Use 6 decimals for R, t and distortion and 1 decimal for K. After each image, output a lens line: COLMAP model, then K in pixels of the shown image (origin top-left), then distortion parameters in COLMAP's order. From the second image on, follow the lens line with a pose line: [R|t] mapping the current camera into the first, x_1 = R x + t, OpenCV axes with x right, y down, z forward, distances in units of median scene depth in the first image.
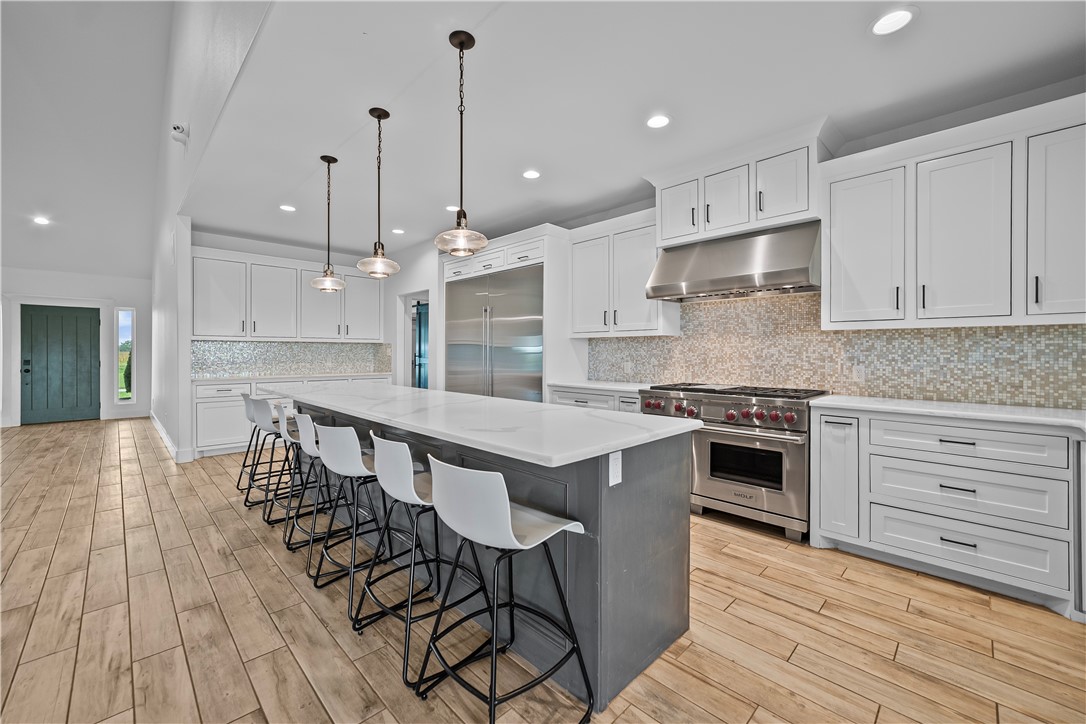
lens RADIAL K [[437.4, 0, 544.1], [0, 437.4, 349.5], [0, 0, 1]] dist [-0.005380, 0.000099]
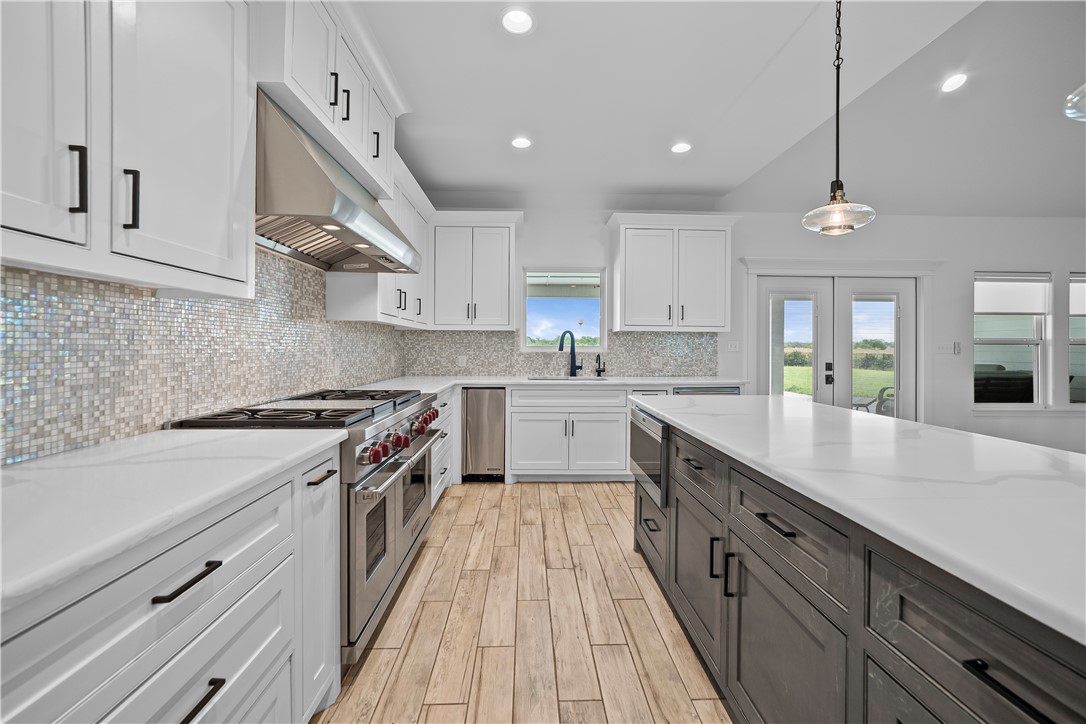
lens RADIAL K [[437.4, 0, 544.1], [0, 437.4, 349.5], [0, 0, 1]] dist [-0.005380, 0.000099]
pose [[-0.740249, -0.009741, 0.672262, -0.254761], [-0.011804, 0.999929, 0.001491, 0.011691], [-0.672229, -0.006832, -0.740312, 1.502505]]
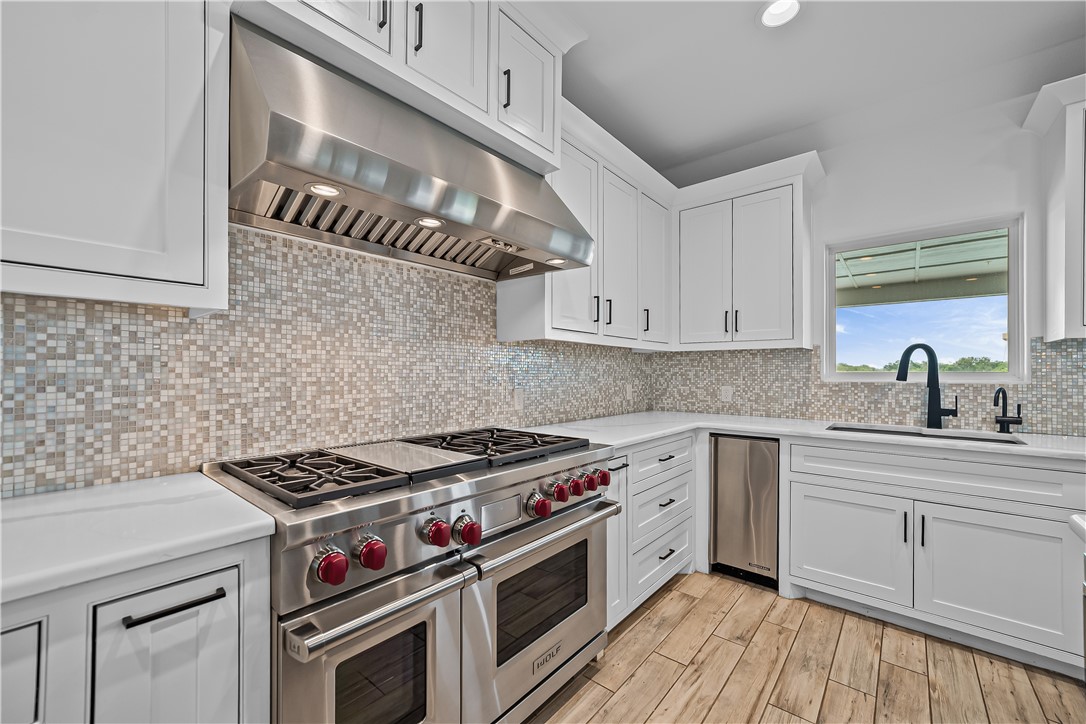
lens RADIAL K [[433.3, 0, 544.7], [0, 433.3, 370.0], [0, 0, 1]] dist [-0.004607, 0.000511]
pose [[-0.095287, 0.002602, 0.995446, -0.040363], [-0.010125, 0.999942, -0.003583, 0.007361], [-0.995398, -0.010421, -0.095255, 1.106122]]
